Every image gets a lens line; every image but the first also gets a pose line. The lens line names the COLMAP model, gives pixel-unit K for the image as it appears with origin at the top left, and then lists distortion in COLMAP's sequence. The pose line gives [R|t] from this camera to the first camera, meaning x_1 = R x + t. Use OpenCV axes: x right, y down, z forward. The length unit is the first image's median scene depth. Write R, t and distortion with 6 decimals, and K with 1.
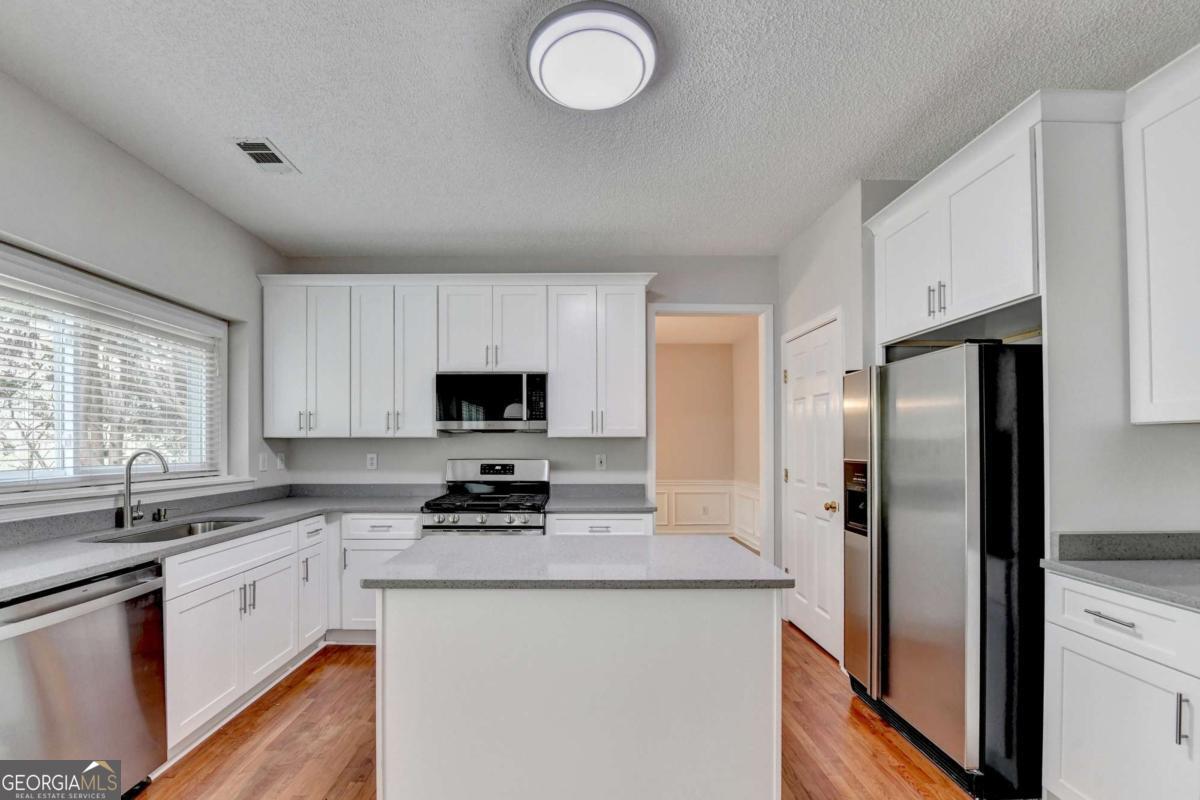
lens RADIAL K [[500.0, 0, 590.2], [0, 500.0, 439.5], [0, 0, 1]] dist [-0.014716, -0.002062]
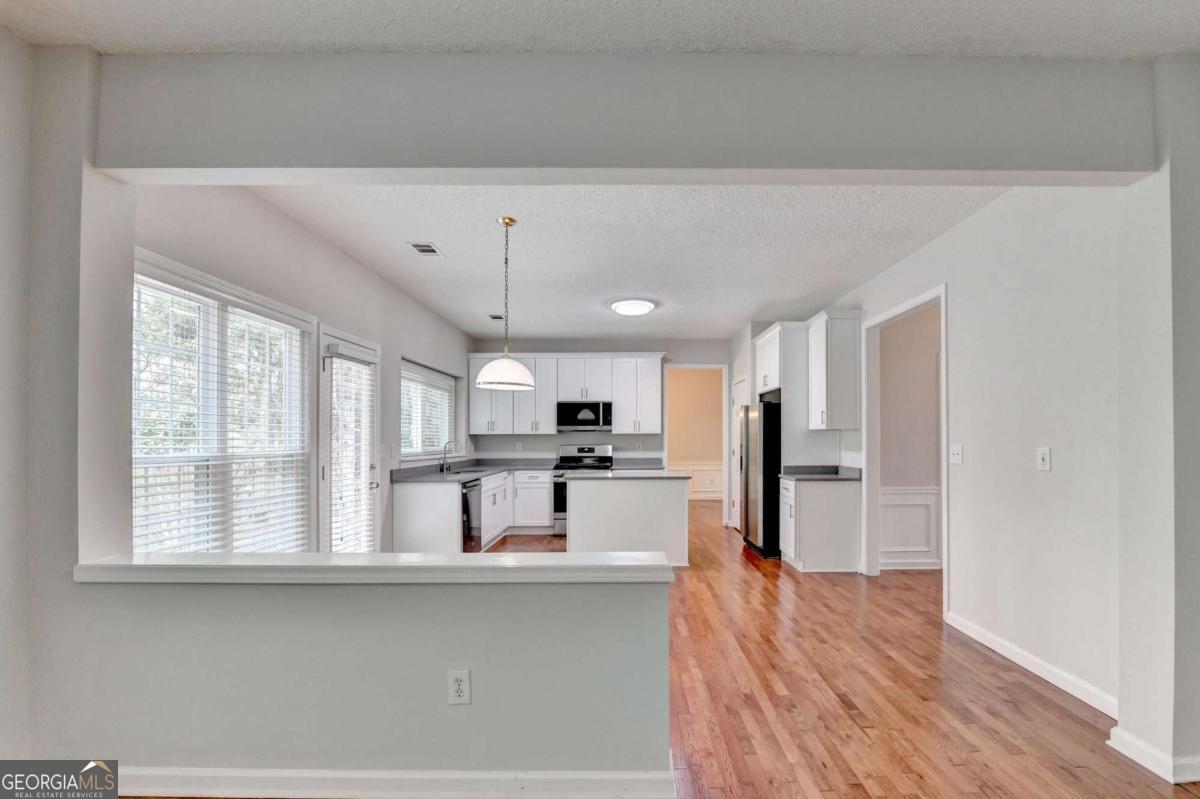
lens RADIAL K [[500.0, 0, 634.5], [0, 500.0, 436.1], [0, 0, 1]] dist [-0.014716, -0.002062]
pose [[0.999979, -0.002838, -0.005793, 0.016402], [0.002878, 0.999973, 0.006830, -0.009028], [0.005773, -0.006846, 0.999960, -1.002978]]
